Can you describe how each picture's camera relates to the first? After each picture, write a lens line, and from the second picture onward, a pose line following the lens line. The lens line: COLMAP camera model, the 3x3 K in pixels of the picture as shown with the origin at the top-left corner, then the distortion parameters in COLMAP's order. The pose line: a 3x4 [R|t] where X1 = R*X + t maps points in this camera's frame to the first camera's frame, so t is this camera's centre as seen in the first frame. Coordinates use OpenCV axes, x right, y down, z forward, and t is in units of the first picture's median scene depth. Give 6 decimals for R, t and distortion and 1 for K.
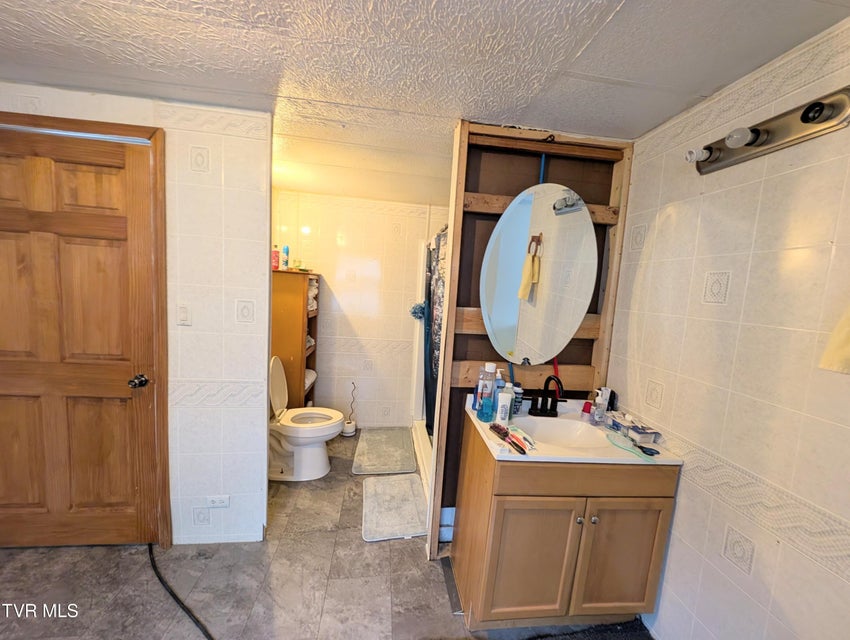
lens RADIAL K [[321.5, 0, 428.2], [0, 321.5, 321.9], [0, 0, 1]] dist [-0.001192, -0.000519]
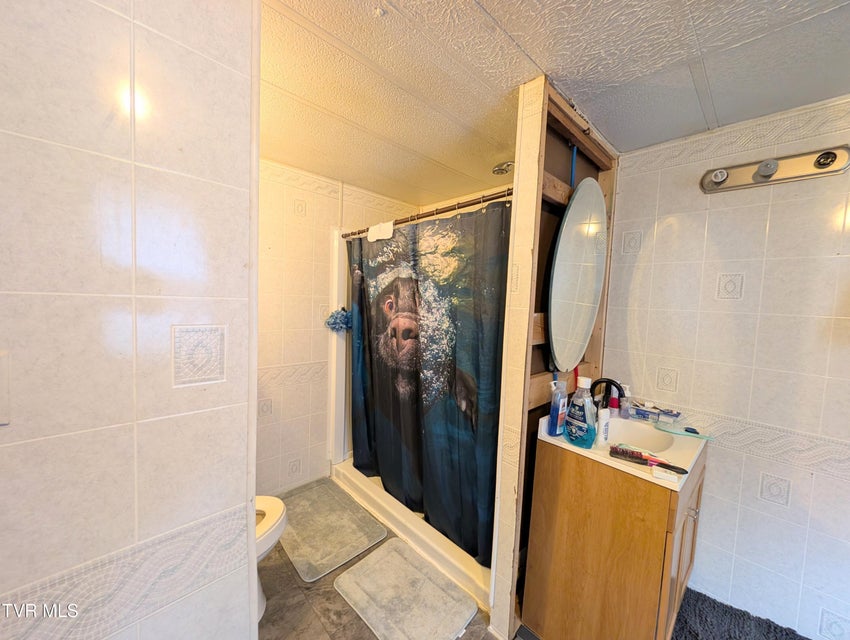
lens RADIAL K [[321.5, 0, 423.2], [0, 321.5, 321.1], [0, 0, 1]] dist [-0.001192, -0.000519]
pose [[0.807053, -0.070907, 0.586206, -0.656430], [0.074003, 0.997082, 0.018724, -0.069164], [-0.585823, 0.028269, 0.809946, 0.571788]]
